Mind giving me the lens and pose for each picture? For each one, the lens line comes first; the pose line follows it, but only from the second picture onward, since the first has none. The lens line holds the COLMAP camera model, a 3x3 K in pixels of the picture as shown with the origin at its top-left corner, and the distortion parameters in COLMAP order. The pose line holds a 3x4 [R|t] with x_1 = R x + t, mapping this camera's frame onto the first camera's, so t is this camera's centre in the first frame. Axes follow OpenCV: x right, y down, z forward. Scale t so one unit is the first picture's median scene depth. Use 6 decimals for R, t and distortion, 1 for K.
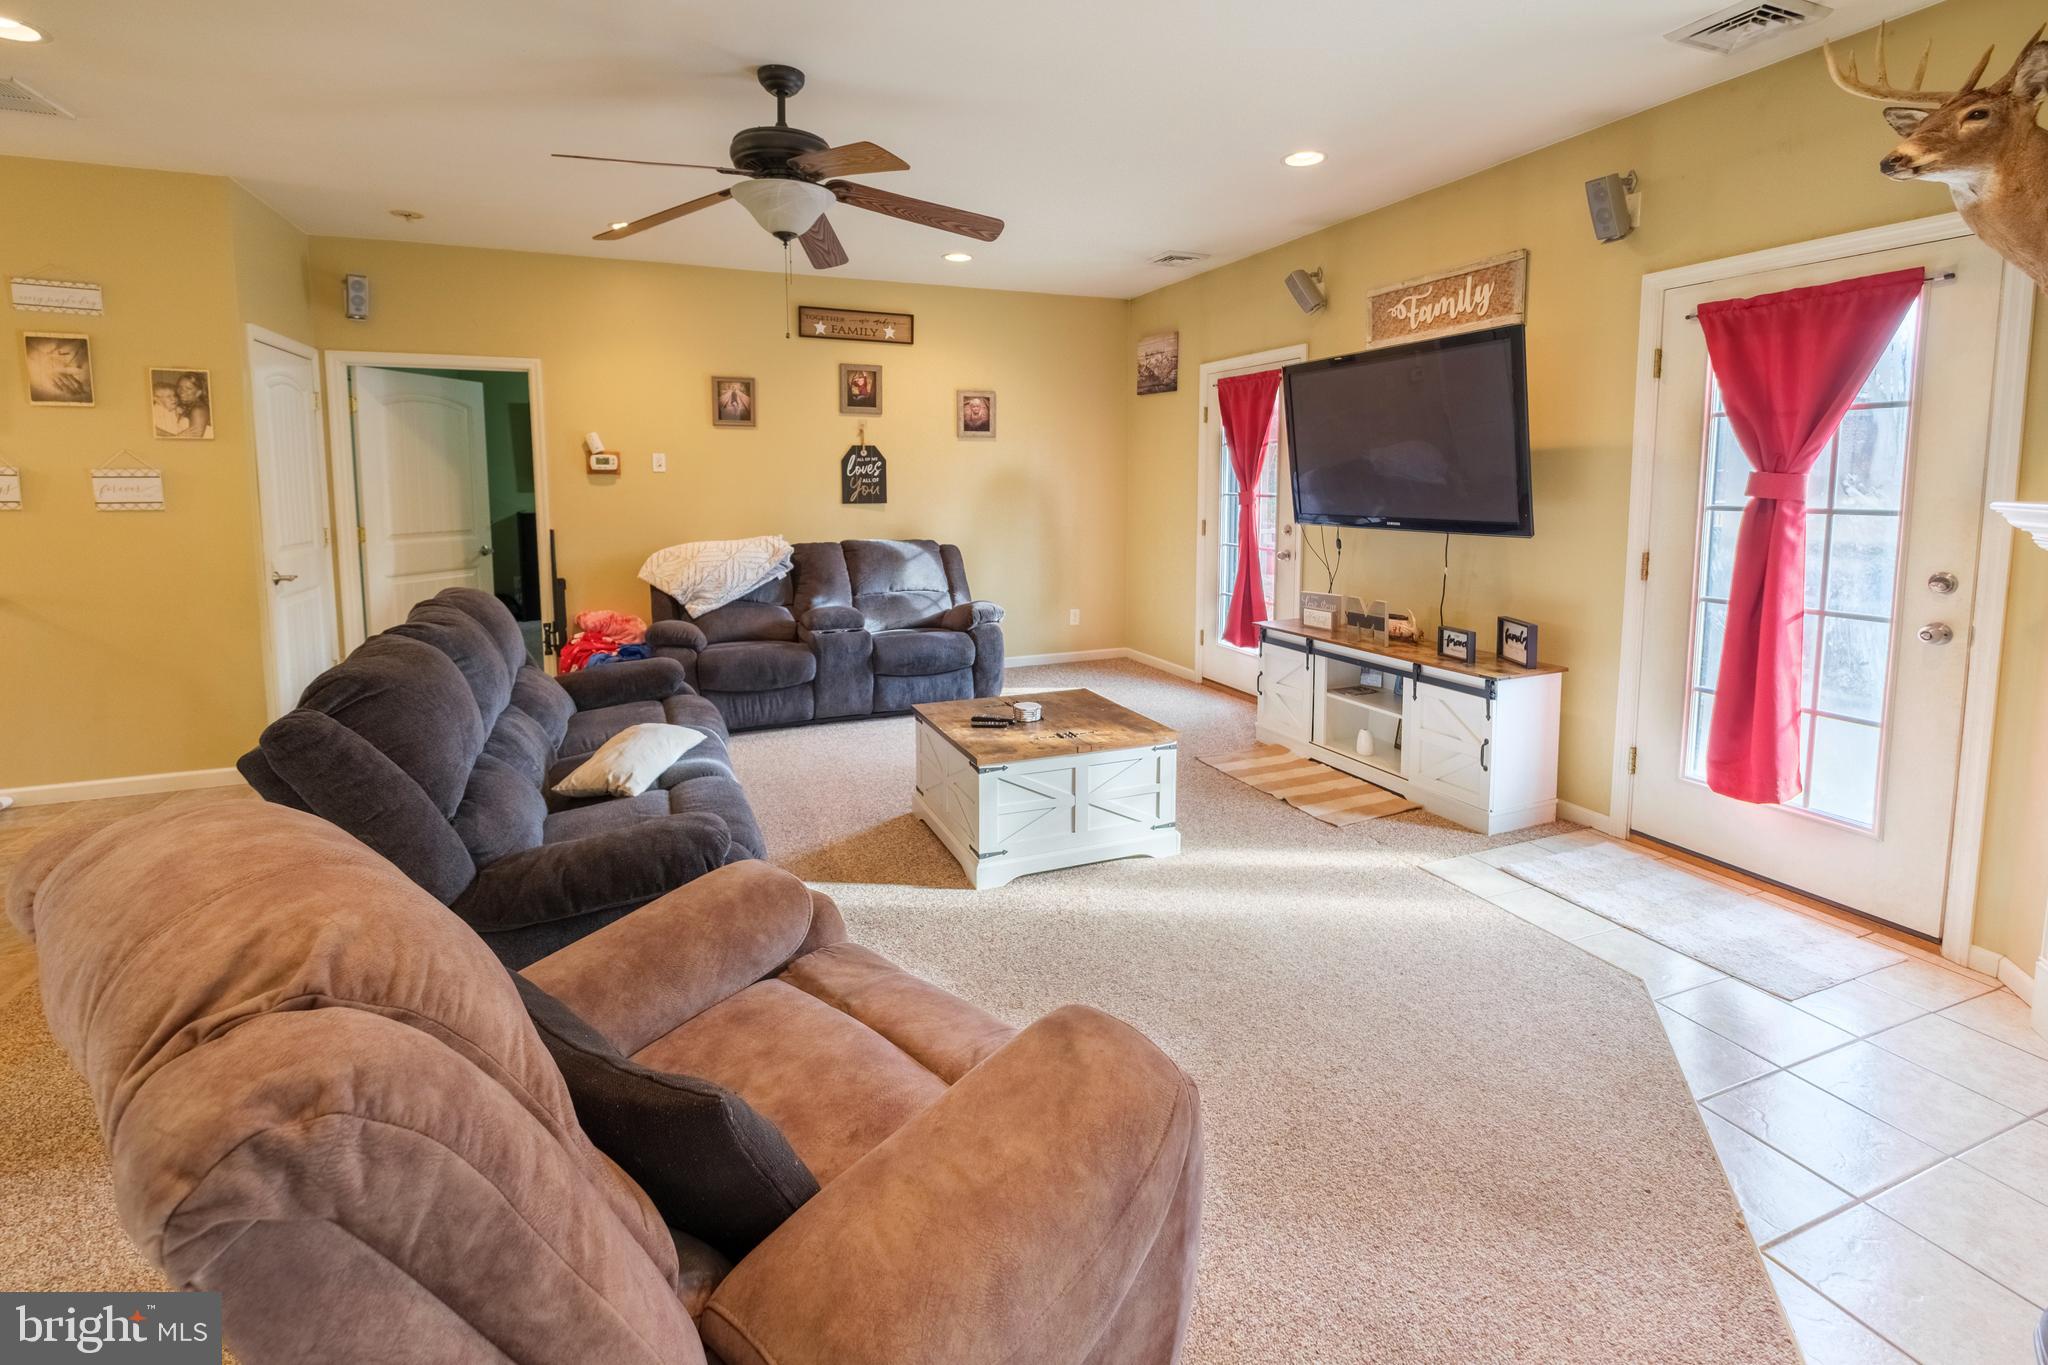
lens RADIAL K [[935.7, 0, 989.8], [0, 935.7, 561.5], [0, 0, 1]] dist [0.001953, -0.000587]
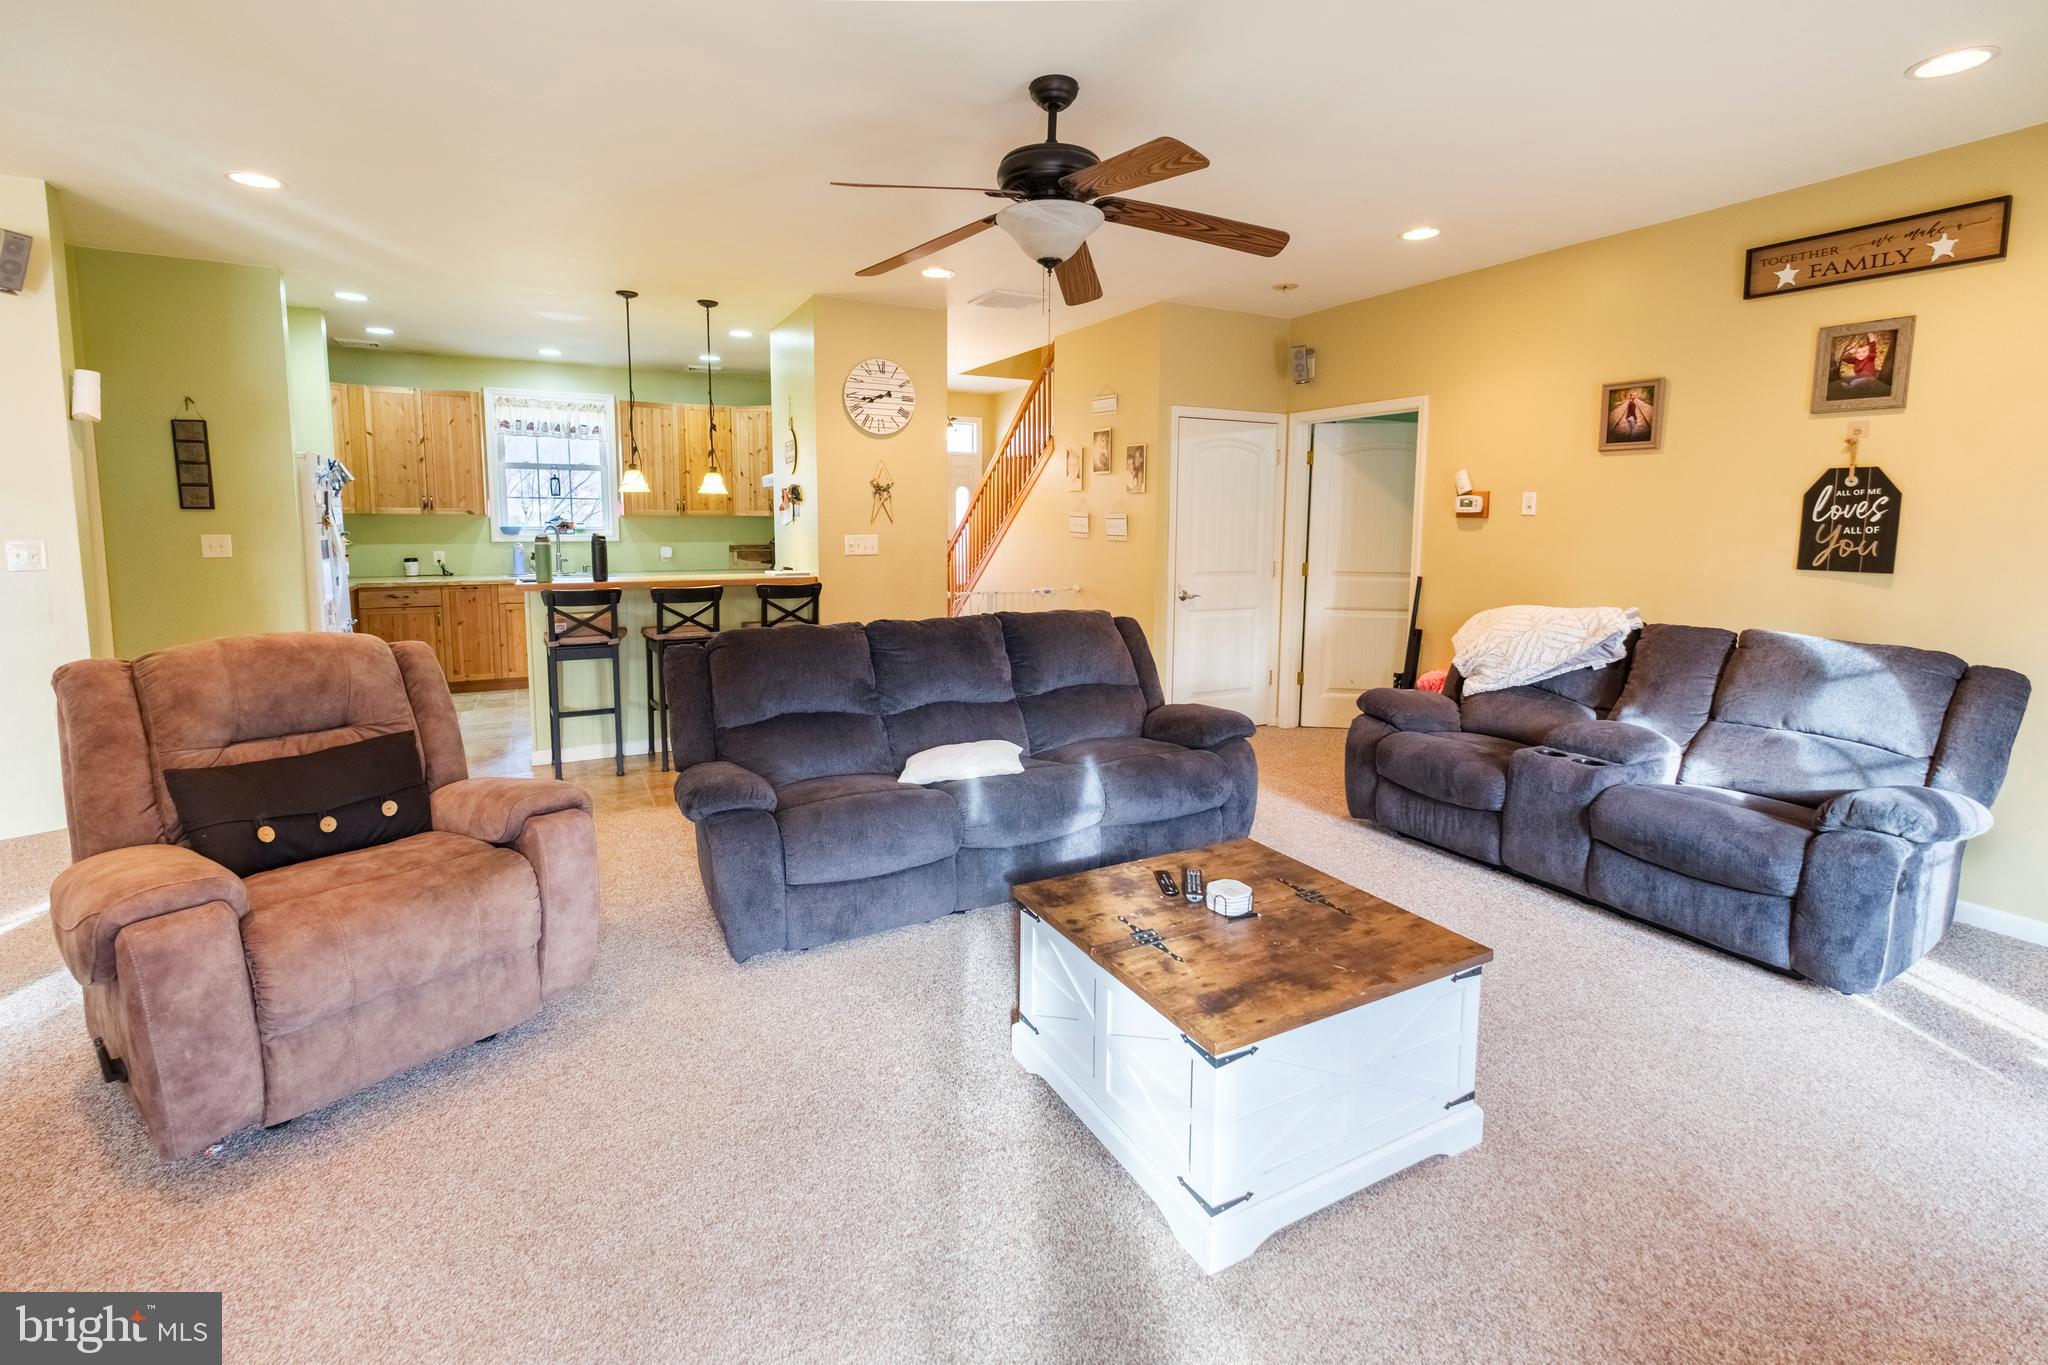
lens RADIAL K [[894.2, 0, 1014.1], [0, 894.2, 605.6], [0, 0, 1]] dist [-0.001274, -0.000646]
pose [[0.117101, 0.099142, -0.988159, 0.371413], [-0.094919, 0.991567, 0.088235, -0.045363], [0.988574, 0.083463, 0.125524, 0.482976]]
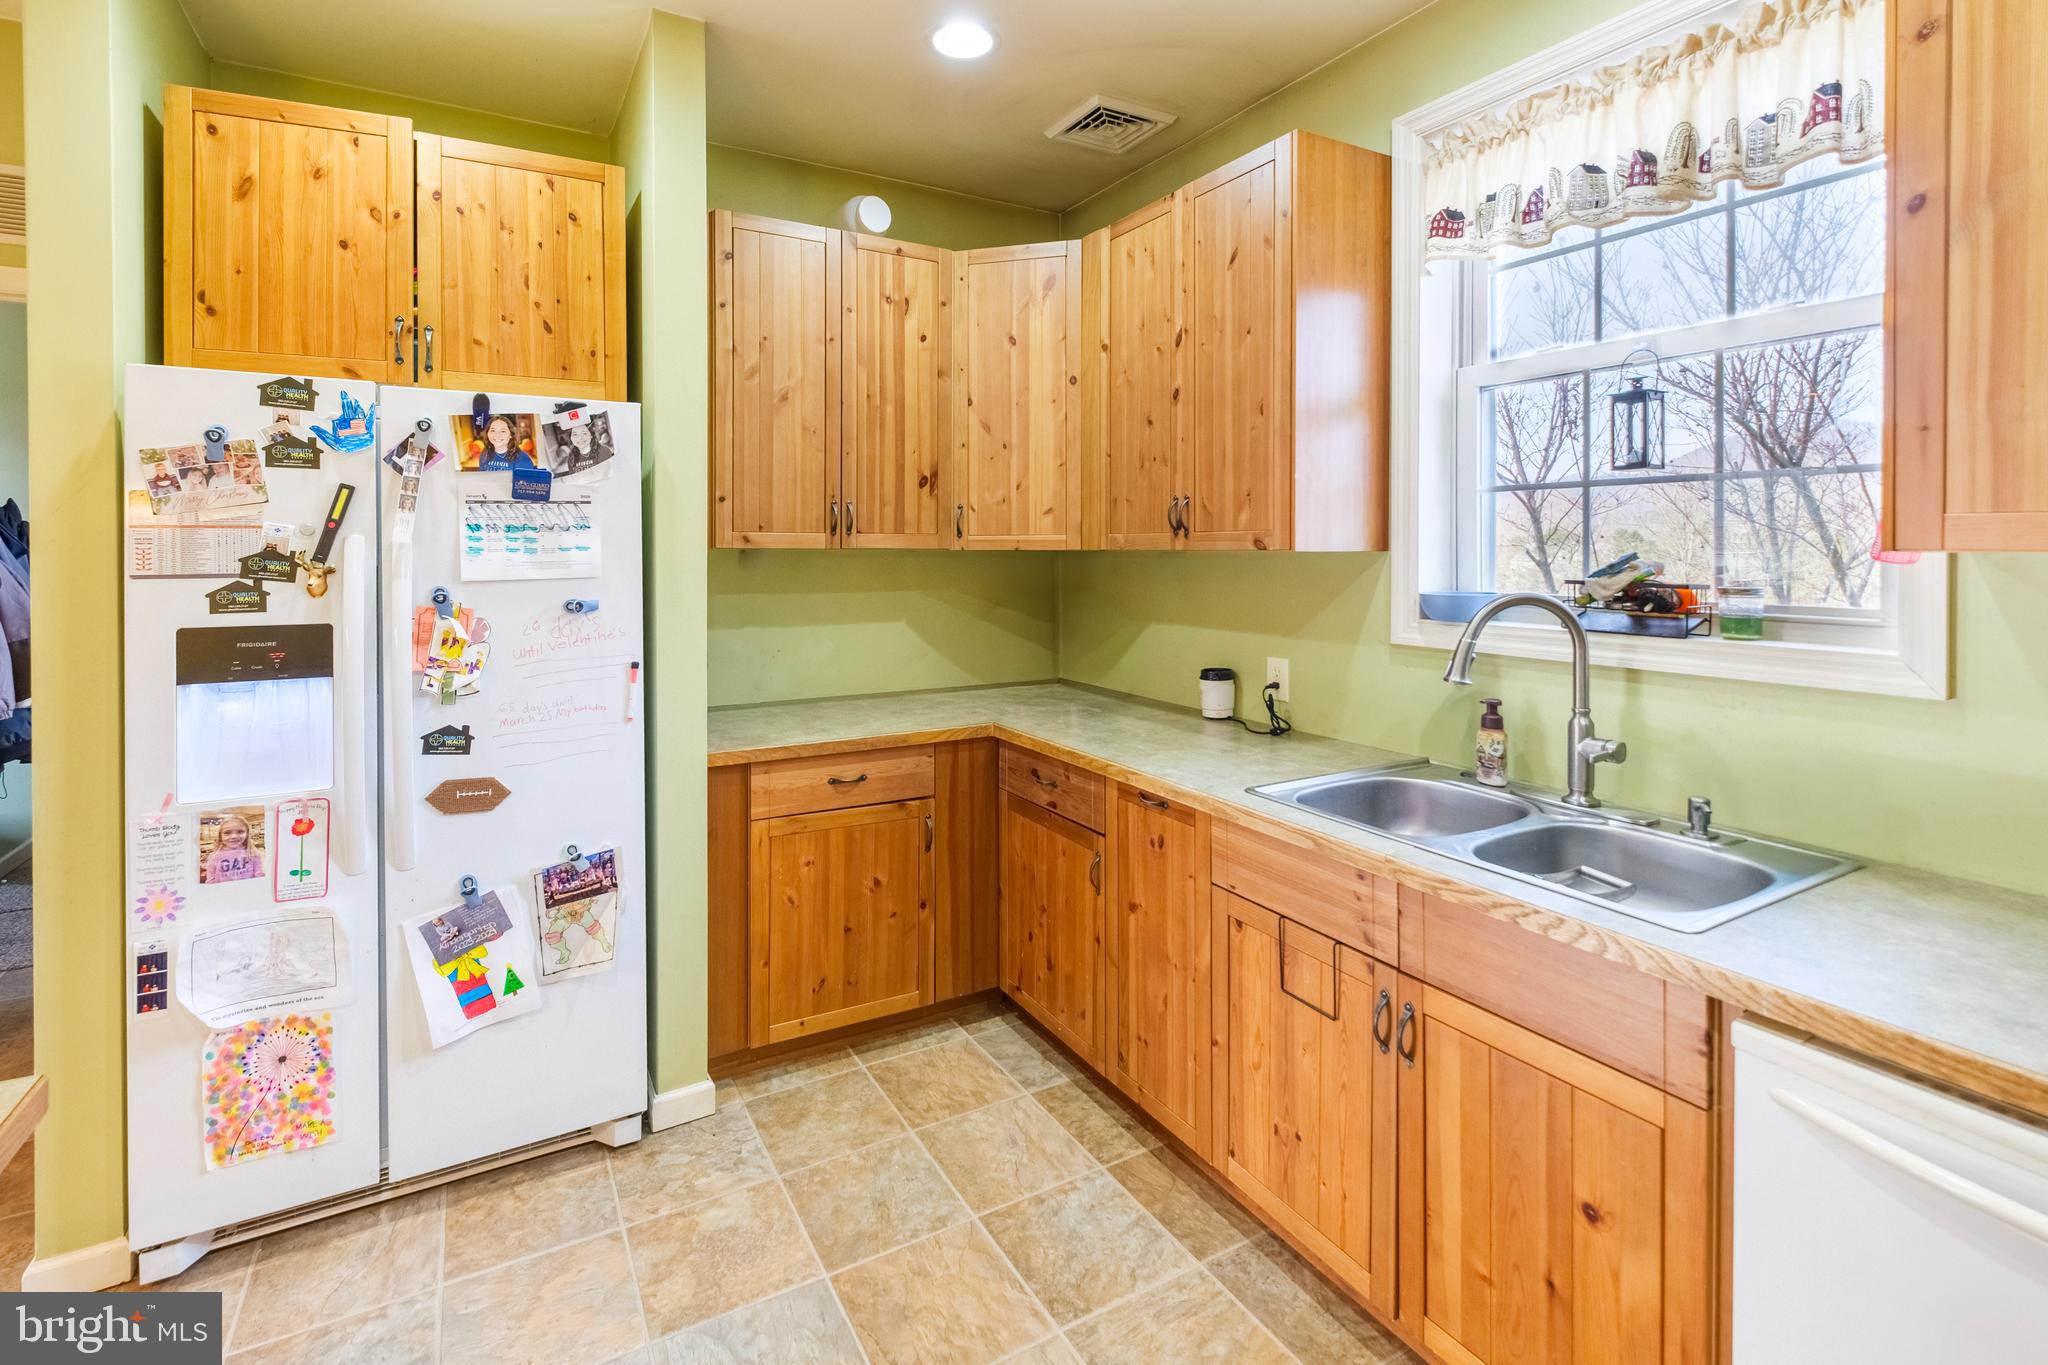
lens RADIAL K [[935.7, 0, 989.8], [0, 935.7, 561.5], [0, 0, 1]] dist [0.001953, -0.000587]
pose [[-0.992453, -0.001009, -0.122625, -0.883308], [-0.013402, 0.994869, 0.100284, -0.021226], [0.121894, 0.101170, -0.987373, 0.237071]]
